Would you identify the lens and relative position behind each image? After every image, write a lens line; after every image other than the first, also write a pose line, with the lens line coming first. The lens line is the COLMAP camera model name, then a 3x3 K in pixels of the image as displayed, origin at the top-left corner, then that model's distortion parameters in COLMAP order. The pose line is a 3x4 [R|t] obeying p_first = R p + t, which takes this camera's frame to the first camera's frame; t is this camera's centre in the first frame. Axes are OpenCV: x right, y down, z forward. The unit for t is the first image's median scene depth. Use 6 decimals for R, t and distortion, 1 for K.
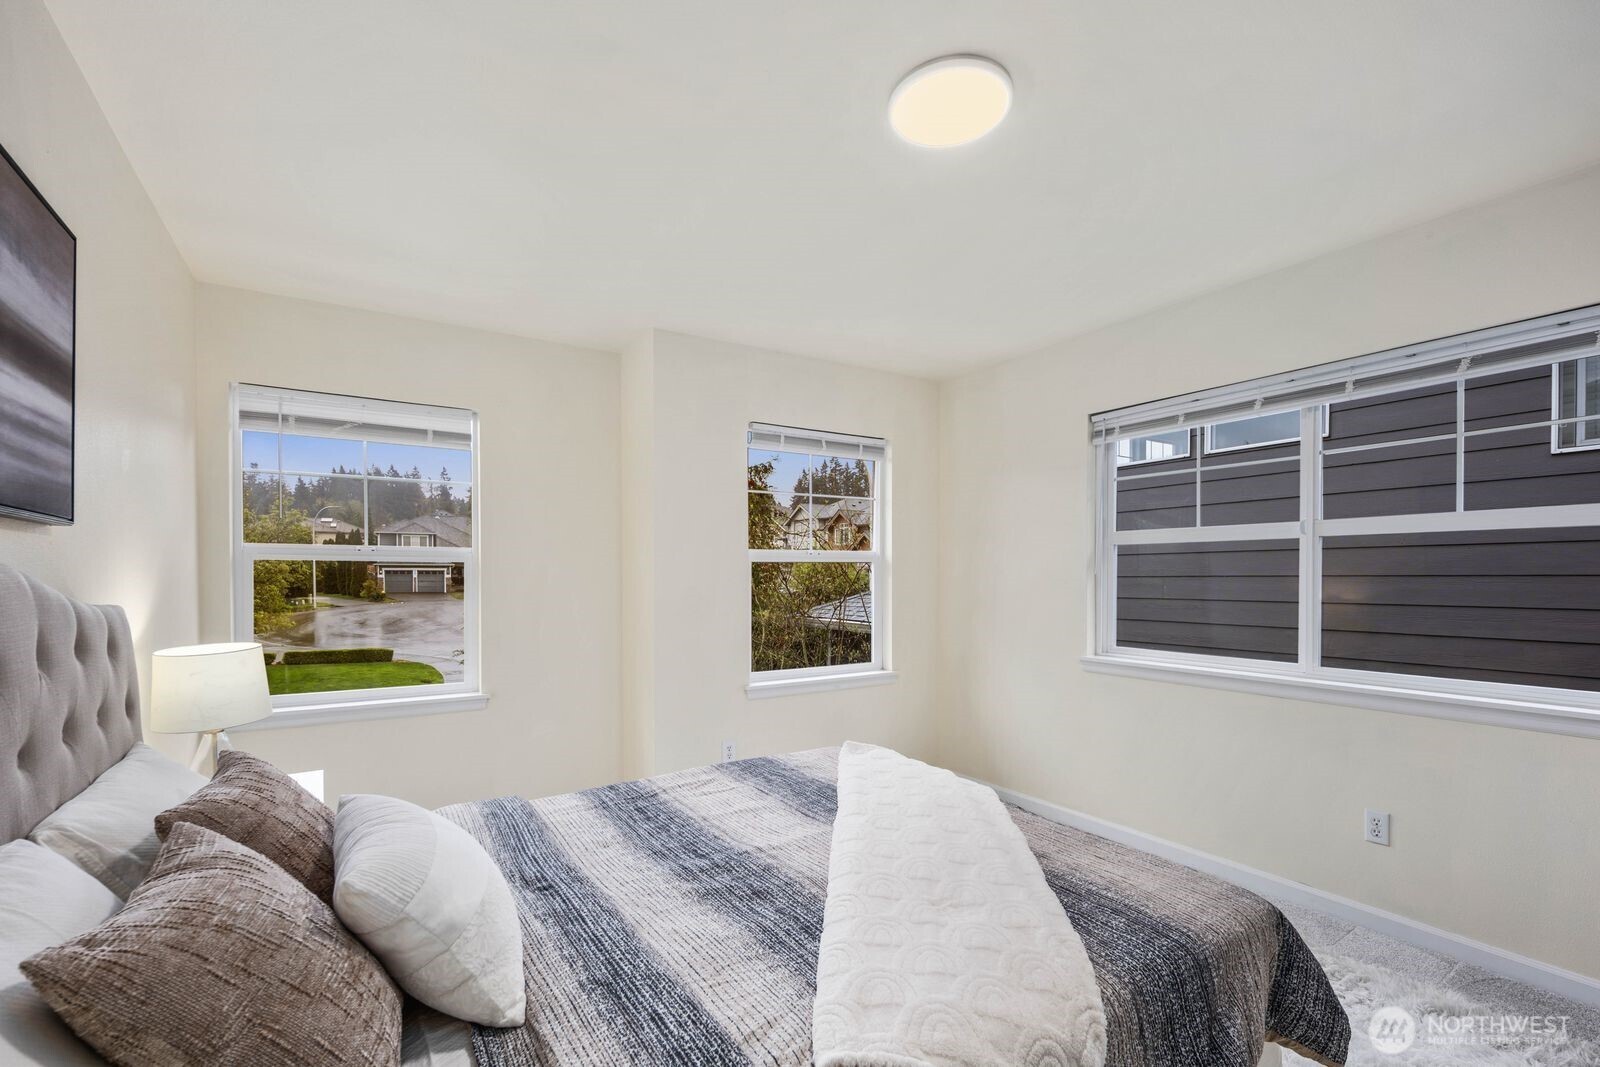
lens RADIAL K [[715.7, 0, 798.4], [0, 715.7, 578.1], [0, 0, 1]] dist [0.001184, 0.000096]
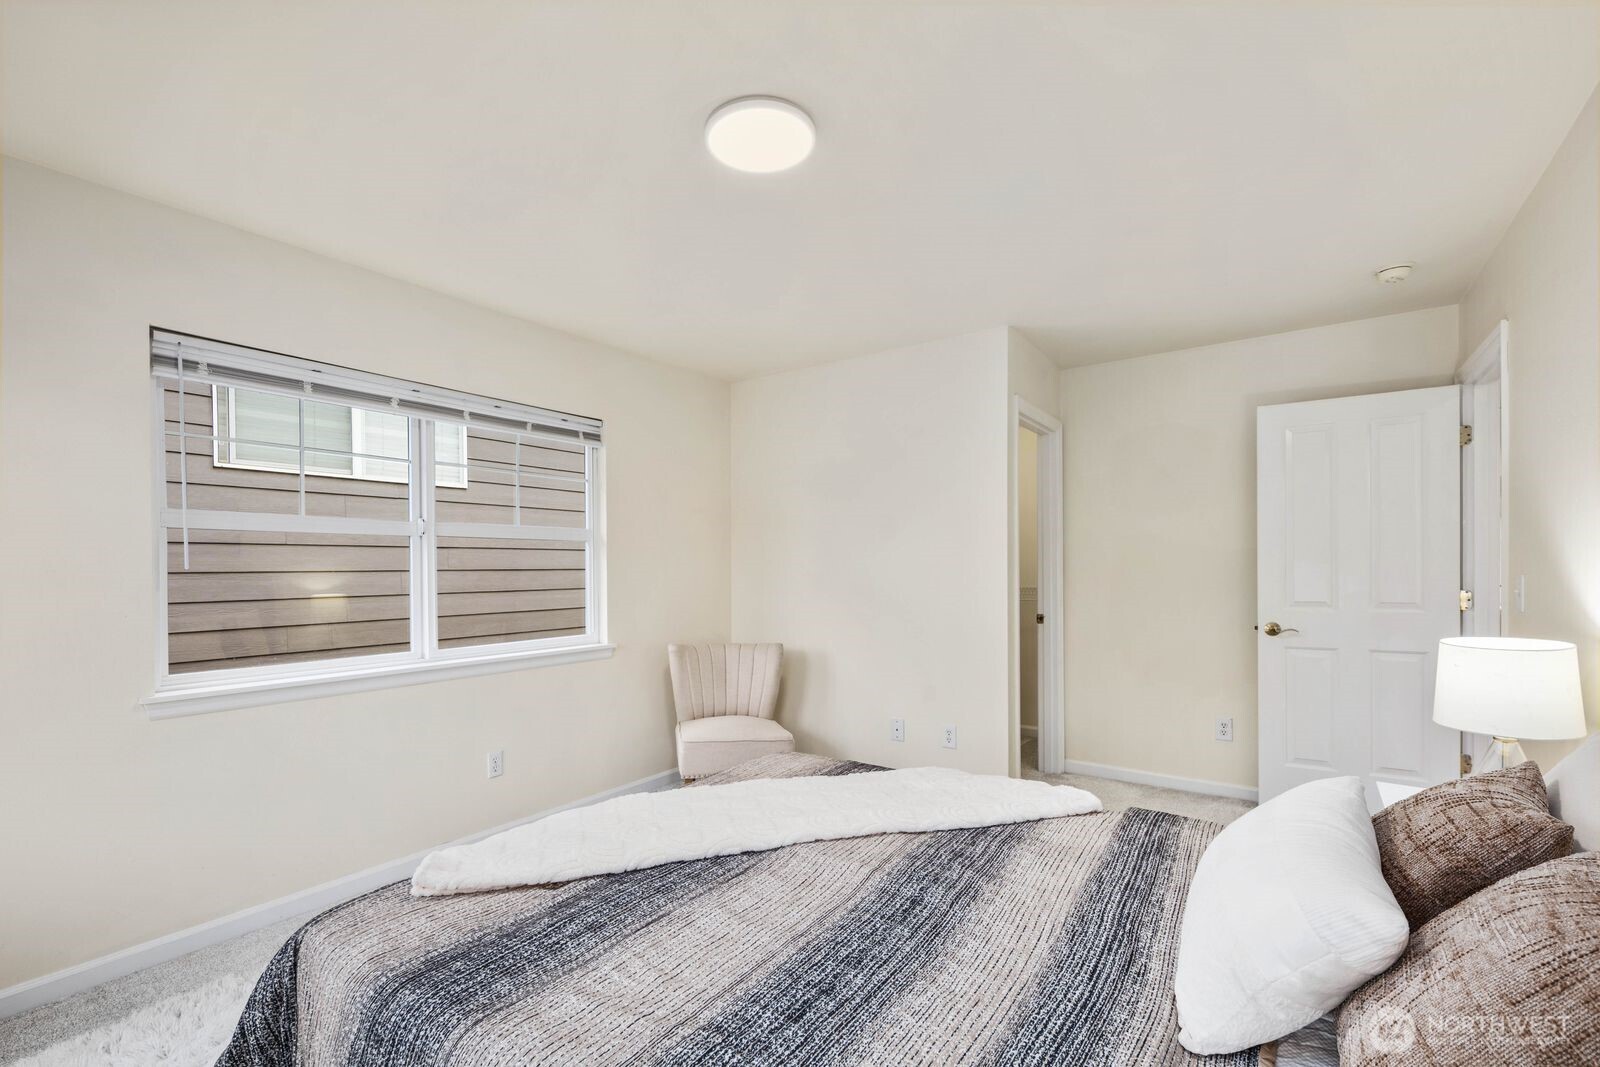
lens RADIAL K [[700.4, 0, 794.9], [0, 700.4, 546.6], [0, 0, 1]] dist [0.000376, -0.000269]
pose [[-0.386021, 0.032605, 0.921913, -0.612017], [0.010383, 0.999465, -0.031000, 0.000020], [-0.922431, -0.002395, -0.386154, 1.046537]]
